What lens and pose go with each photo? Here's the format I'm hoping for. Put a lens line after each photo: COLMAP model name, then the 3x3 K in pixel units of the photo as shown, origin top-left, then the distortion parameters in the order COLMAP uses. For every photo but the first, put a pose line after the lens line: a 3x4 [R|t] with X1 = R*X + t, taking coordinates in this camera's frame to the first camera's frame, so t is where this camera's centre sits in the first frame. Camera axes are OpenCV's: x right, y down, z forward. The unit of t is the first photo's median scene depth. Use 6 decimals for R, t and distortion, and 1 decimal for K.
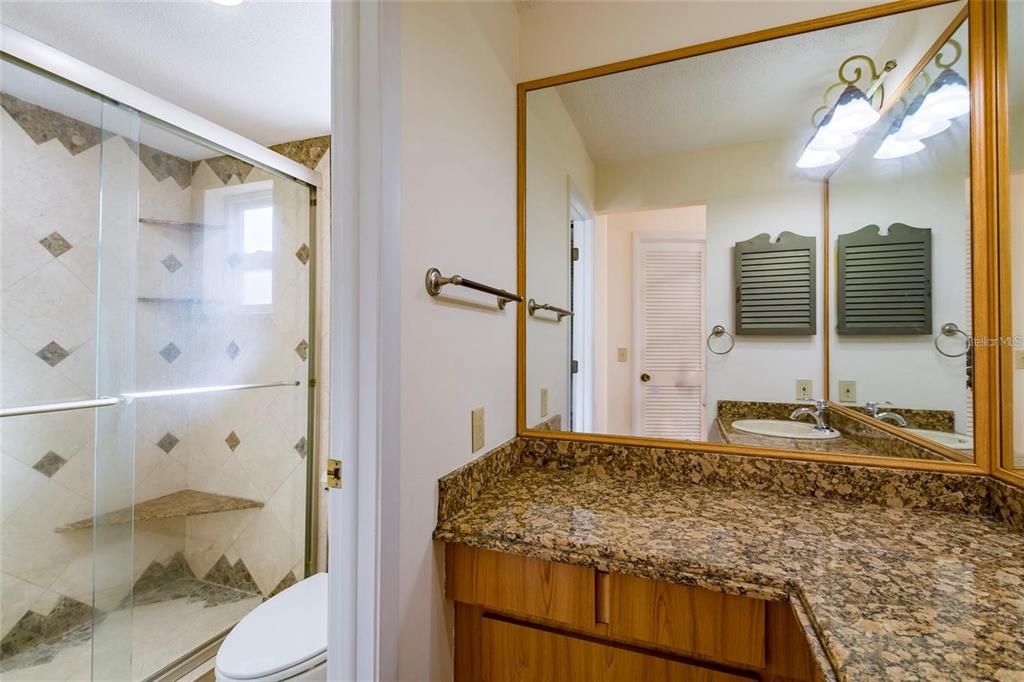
lens RADIAL K [[481.3, 0, 512.0], [0, 481.3, 341.0], [0, 0, 1]] dist [-0.009964, -0.000763]
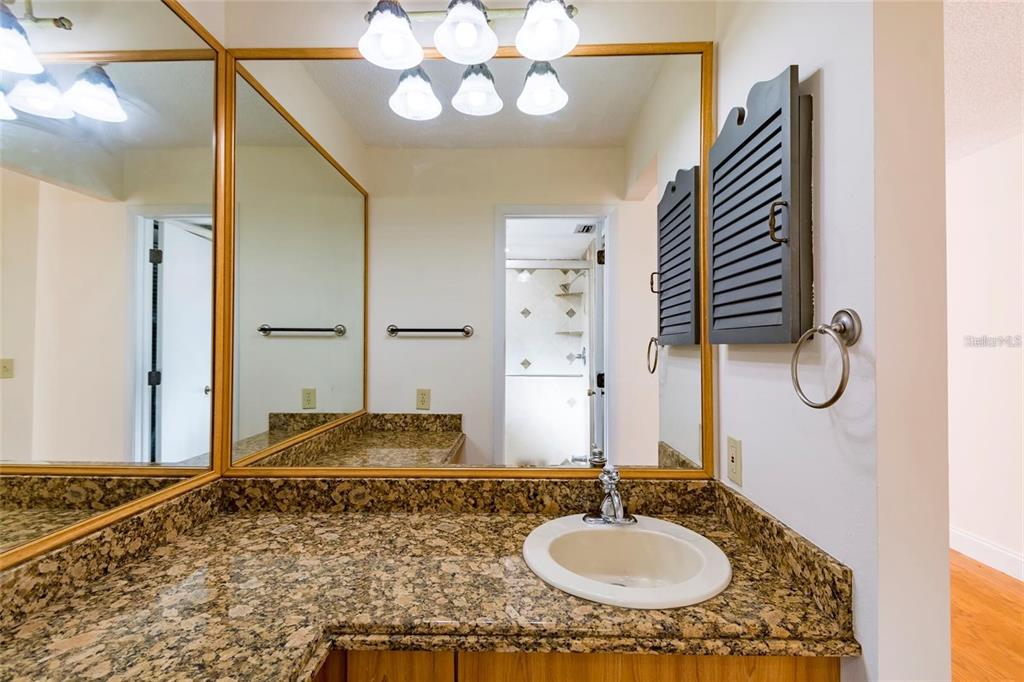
lens RADIAL K [[481.3, 0, 512.0], [0, 481.3, 341.0], [0, 0, 1]] dist [-0.009964, -0.000763]
pose [[-0.380759, 0.001623, 0.924673, -0.324896], [-0.017312, 0.999811, -0.008884, -0.046941], [-0.924512, -0.019391, -0.380659, 0.767863]]
